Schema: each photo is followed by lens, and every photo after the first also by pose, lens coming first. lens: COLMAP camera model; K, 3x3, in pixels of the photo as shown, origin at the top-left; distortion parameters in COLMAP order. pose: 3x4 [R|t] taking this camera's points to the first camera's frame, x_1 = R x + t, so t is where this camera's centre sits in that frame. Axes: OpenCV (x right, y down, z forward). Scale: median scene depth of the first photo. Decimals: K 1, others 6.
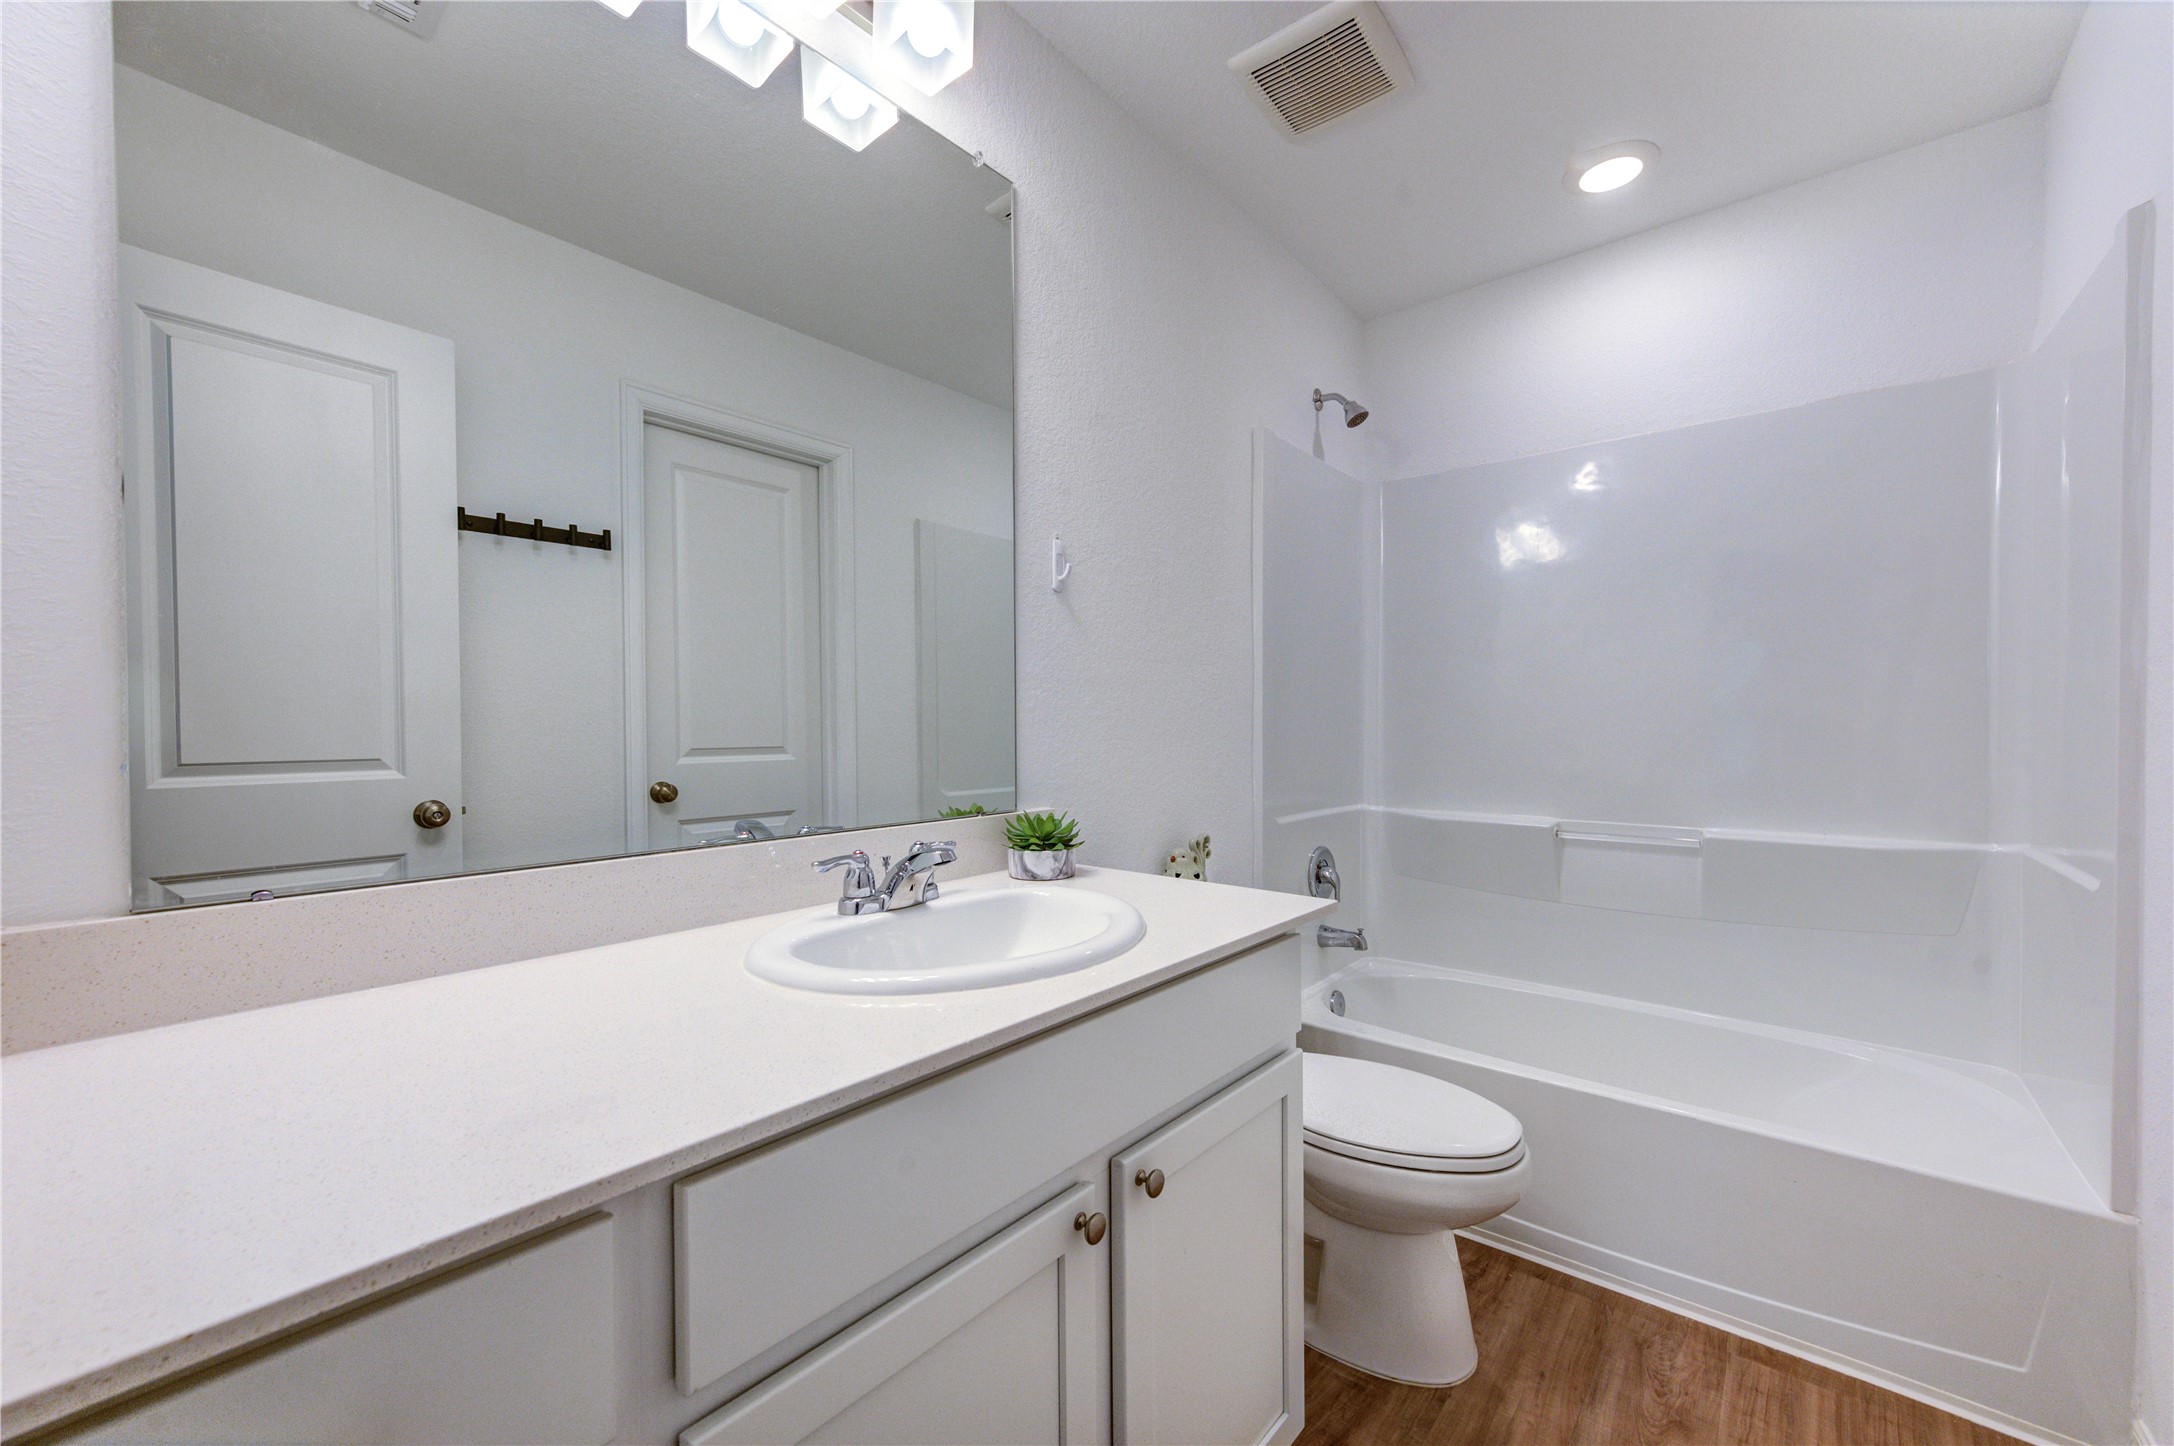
lens RADIAL K [[849.8, 0, 1090.9], [0, 849.8, 737.0], [0, 0, 1]] dist [0.001474, -0.000200]
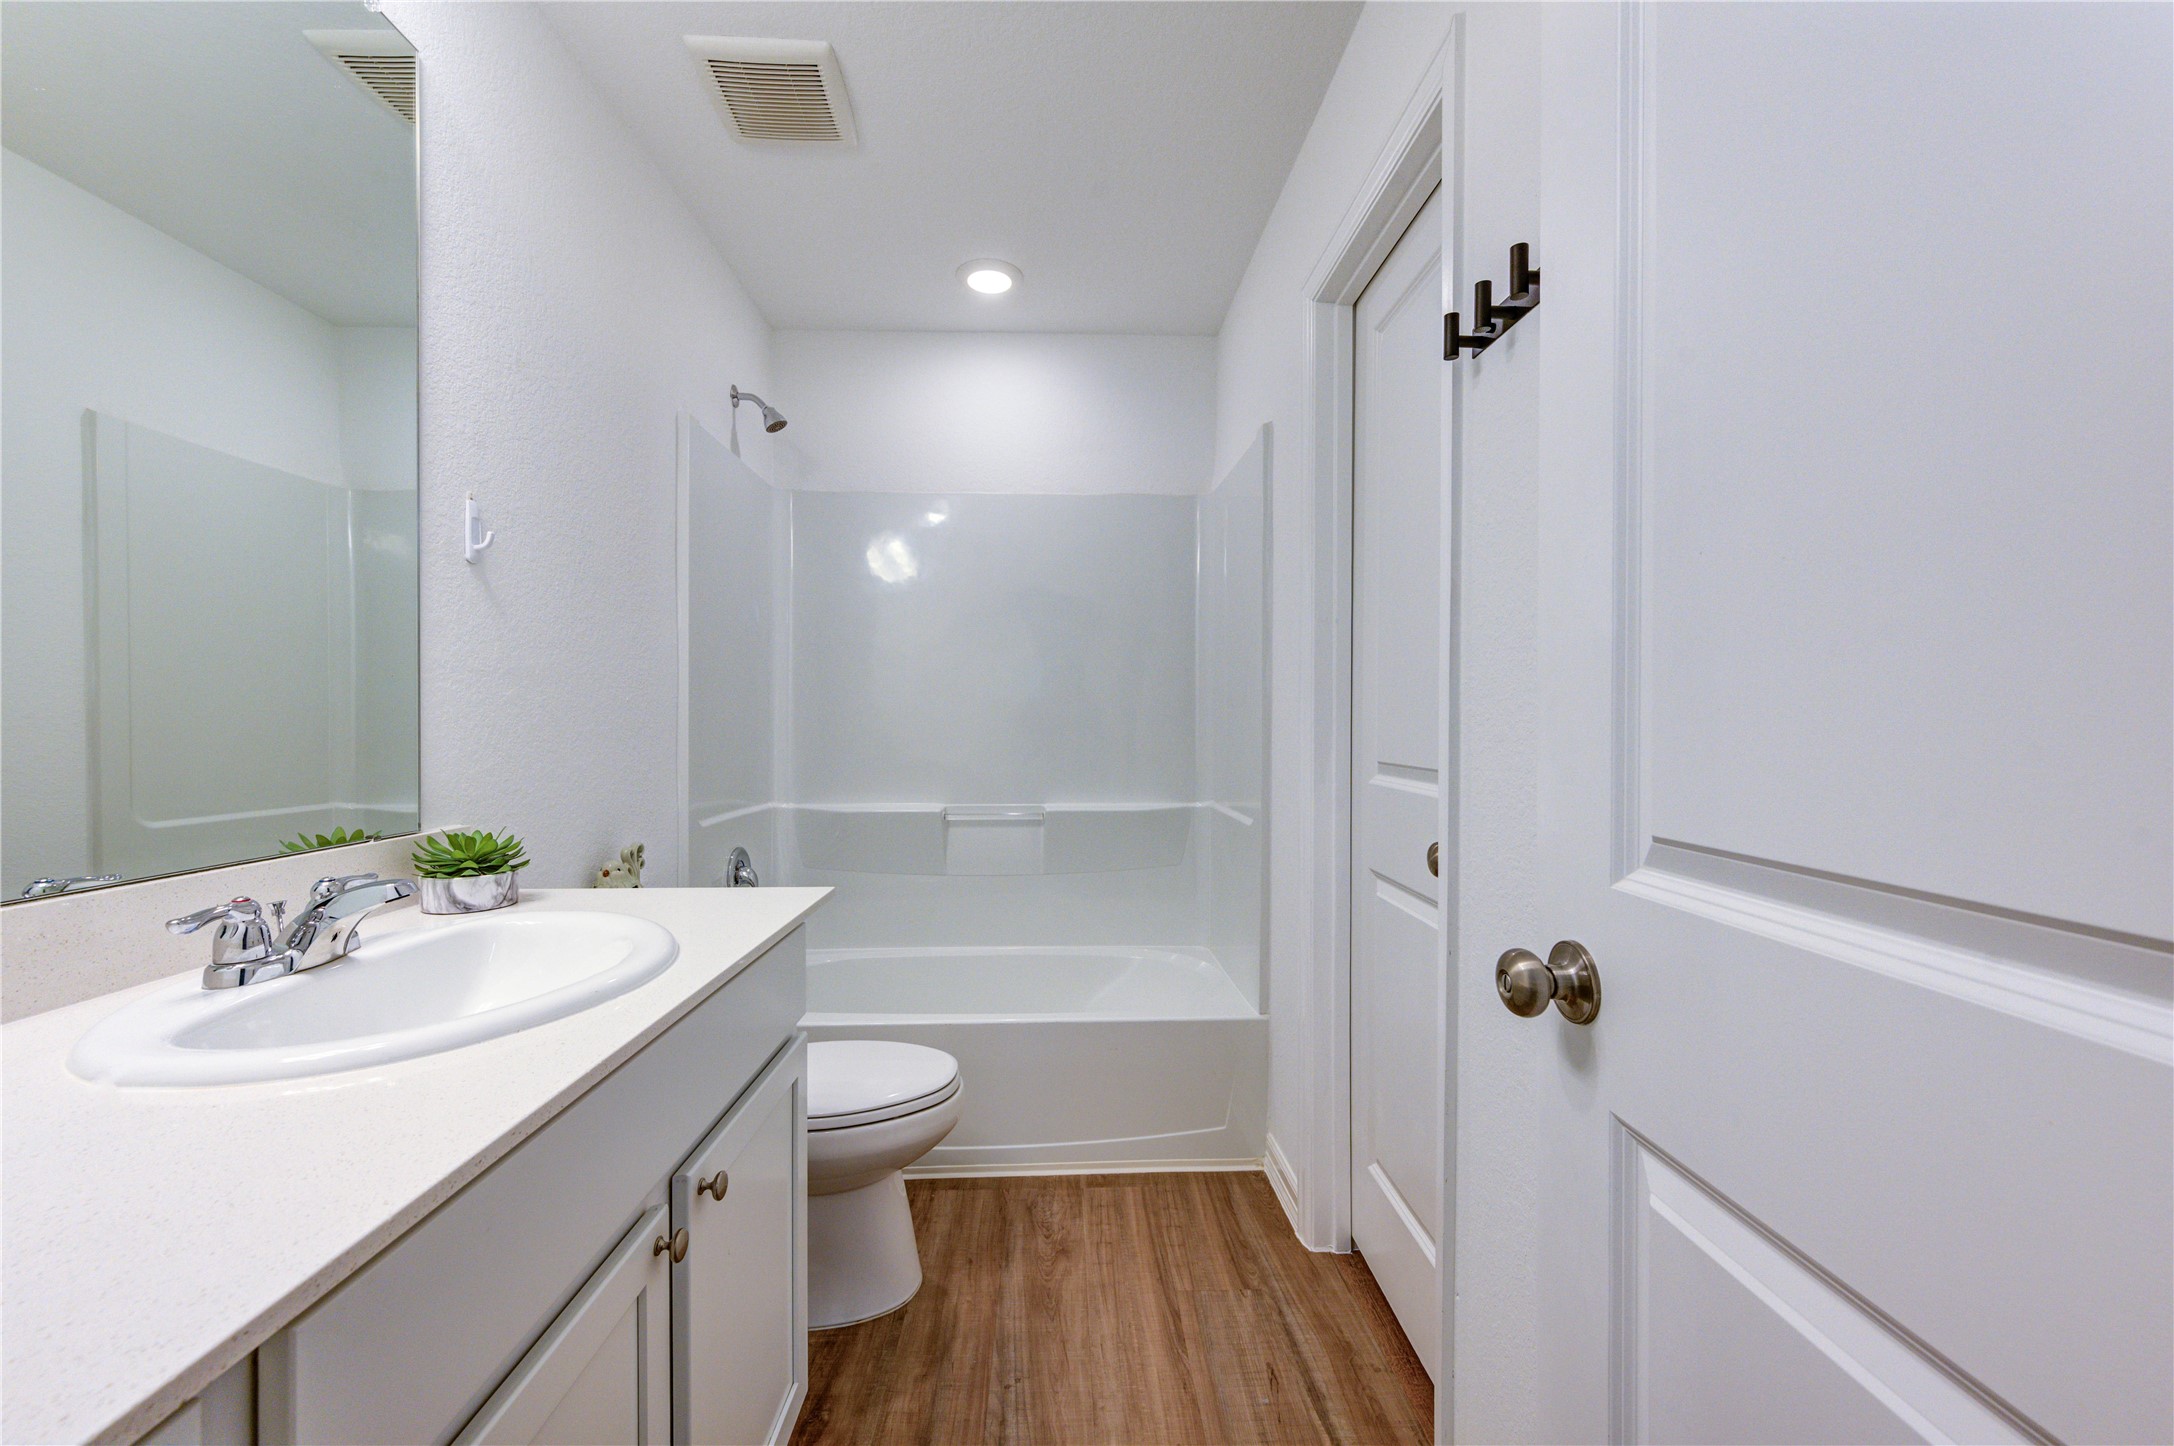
lens RADIAL K [[856.3, 0, 1091.3], [0, 856.3, 729.9], [0, 0, 1]] dist [0.000834, 0.000054]
pose [[0.737147, -0.003103, 0.675725, -0.168070], [0.008080, 0.999958, -0.004223, -0.000464], [-0.675684, 0.008573, 0.737142, -0.022698]]
